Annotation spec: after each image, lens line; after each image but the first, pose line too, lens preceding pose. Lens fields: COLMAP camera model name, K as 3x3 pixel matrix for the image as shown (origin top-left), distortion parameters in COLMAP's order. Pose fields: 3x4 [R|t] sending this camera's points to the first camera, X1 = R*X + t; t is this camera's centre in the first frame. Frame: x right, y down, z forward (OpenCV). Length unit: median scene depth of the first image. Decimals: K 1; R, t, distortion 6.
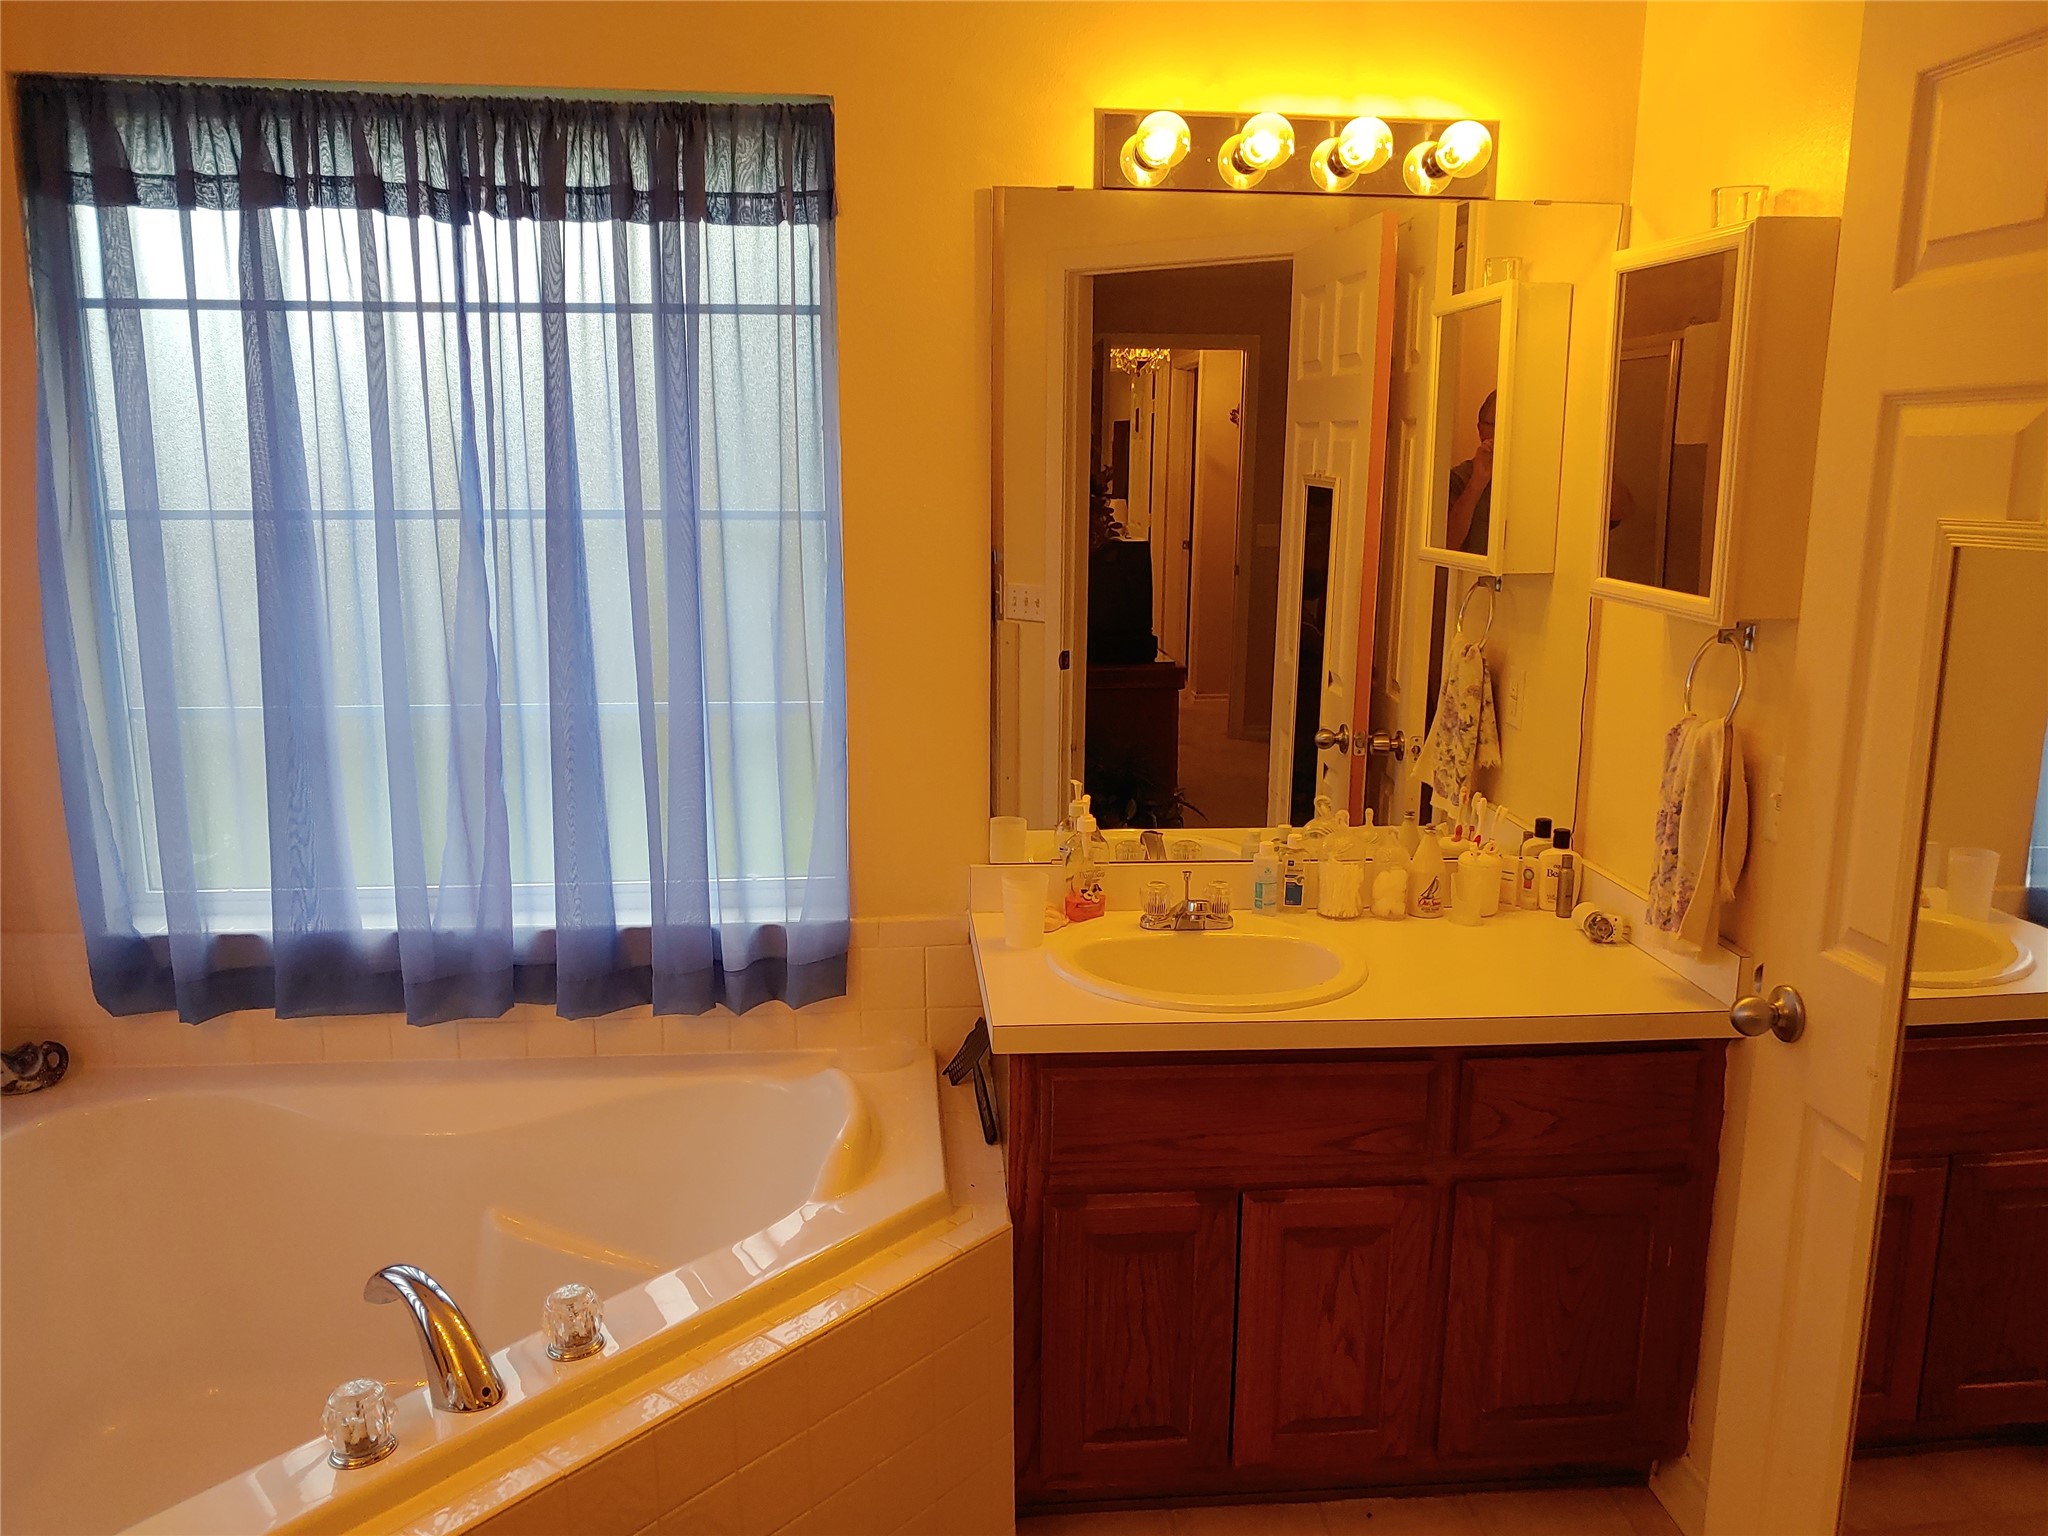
lens RADIAL K [[1550.8, 0, 1024.0], [0, 1550.8, 768.0], [0, 0, 1]] dist [0.000015, -0.001138]
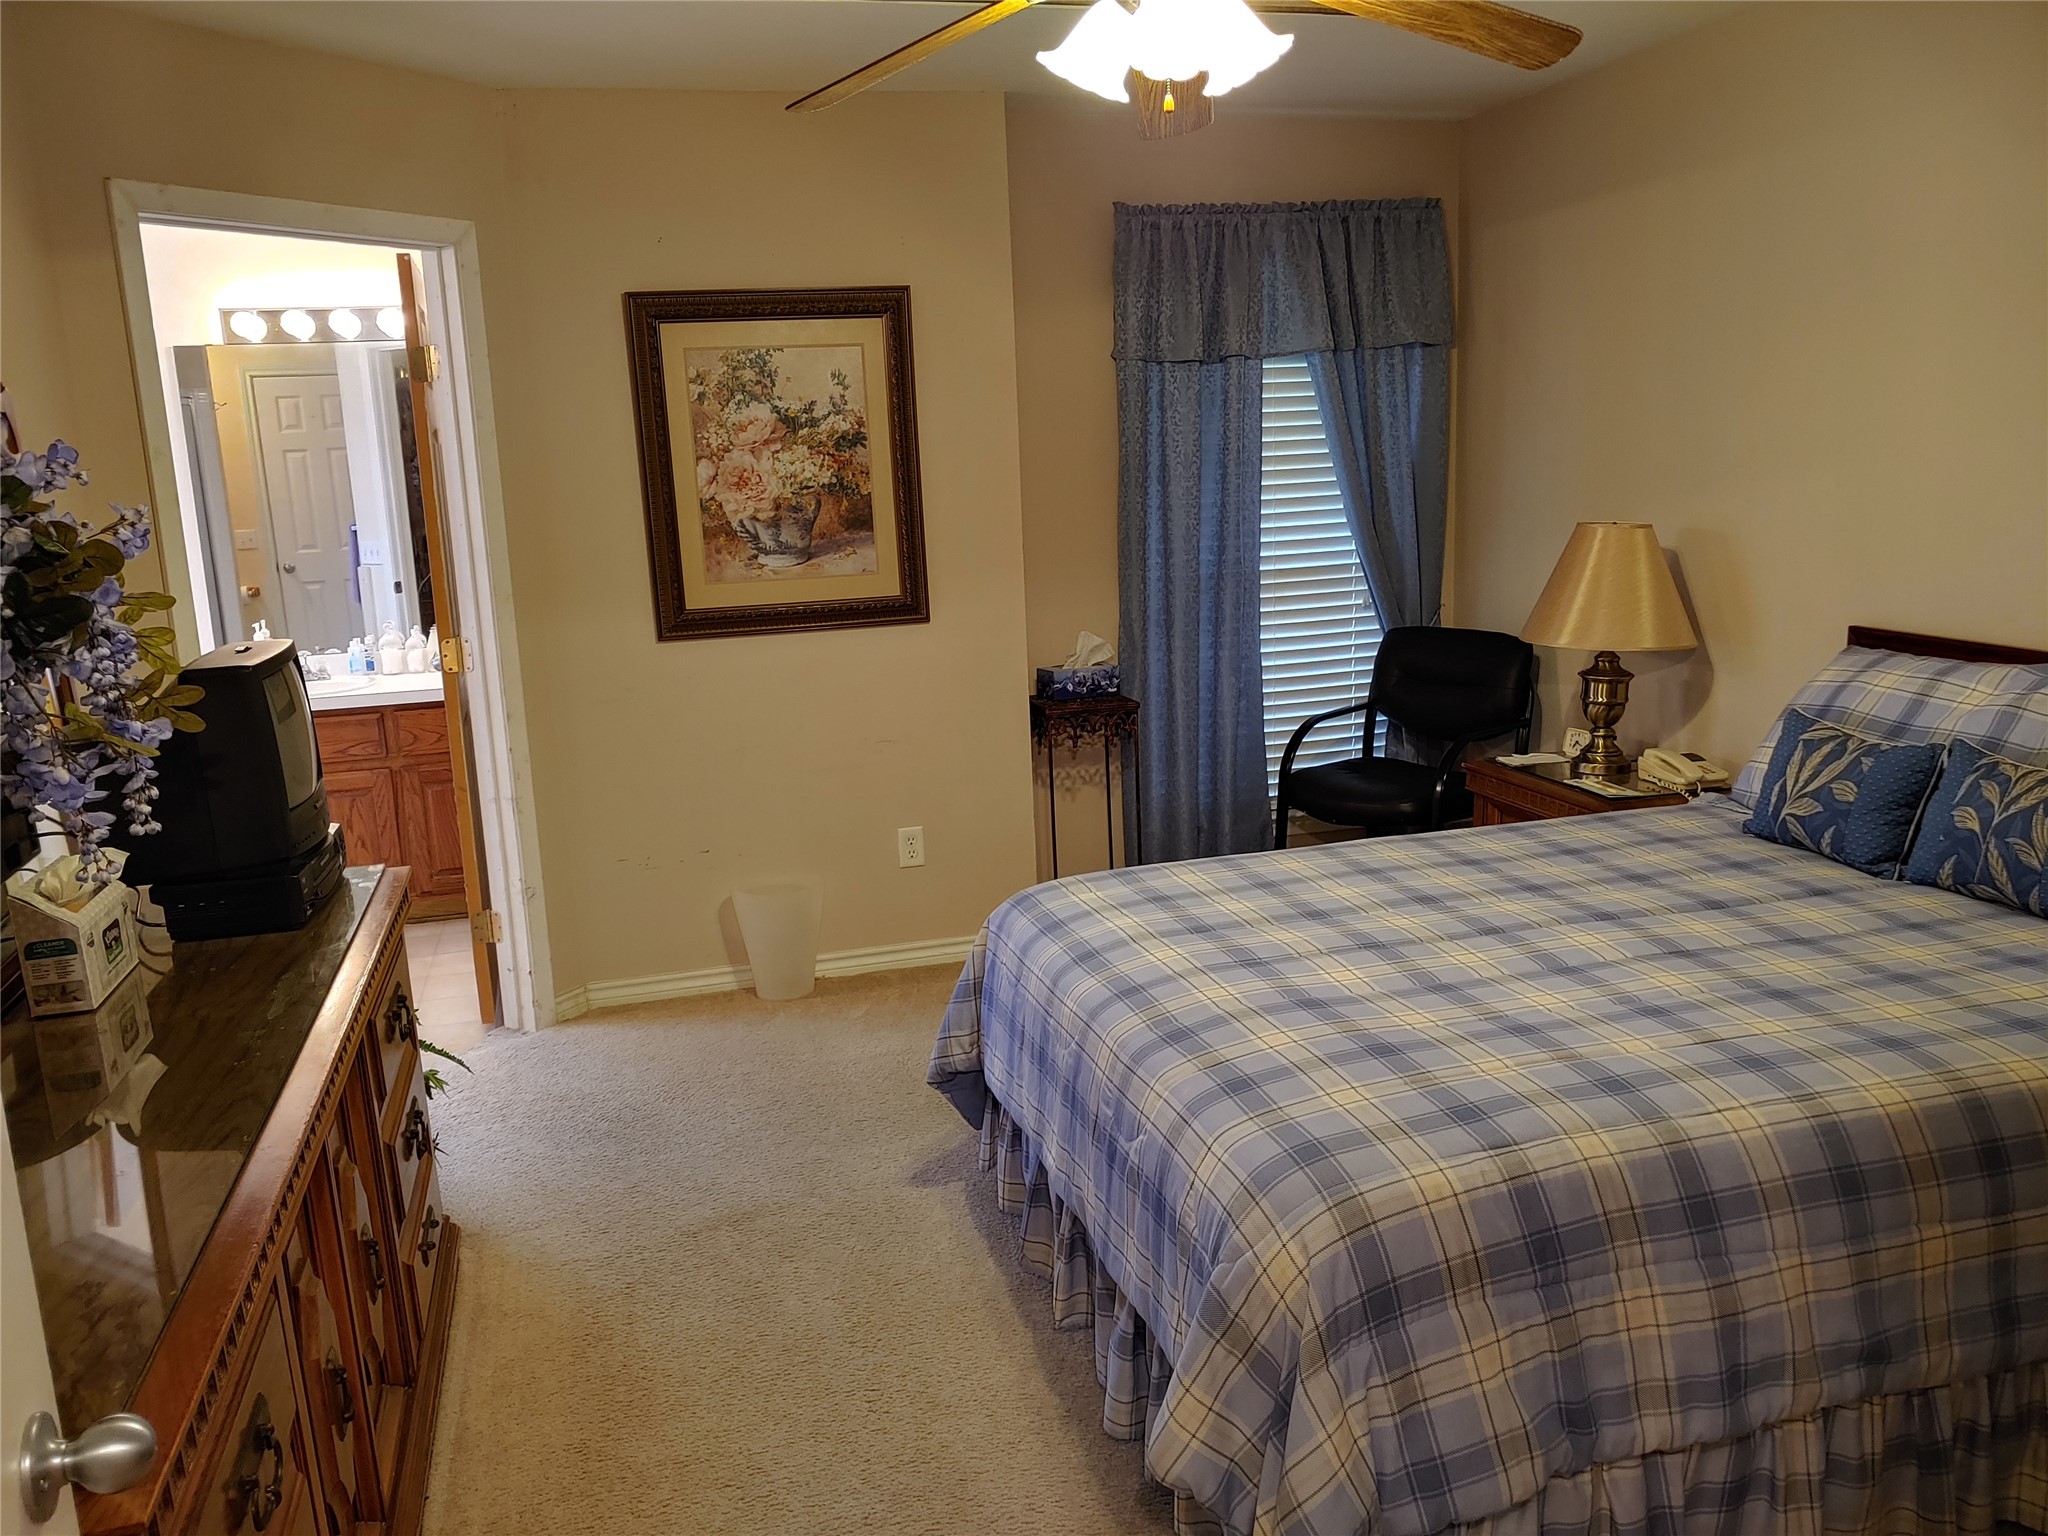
lens RADIAL K [[1550.8, 0, 1024.0], [0, 1550.8, 768.0], [0, 0, 1]] dist [0.000015, -0.001138]
pose [[0.984456, -0.081990, 0.155316, 0.731193], [0.080330, 0.996624, 0.016945, 0.262702], [-0.156181, -0.004205, 0.987719, -1.297723]]
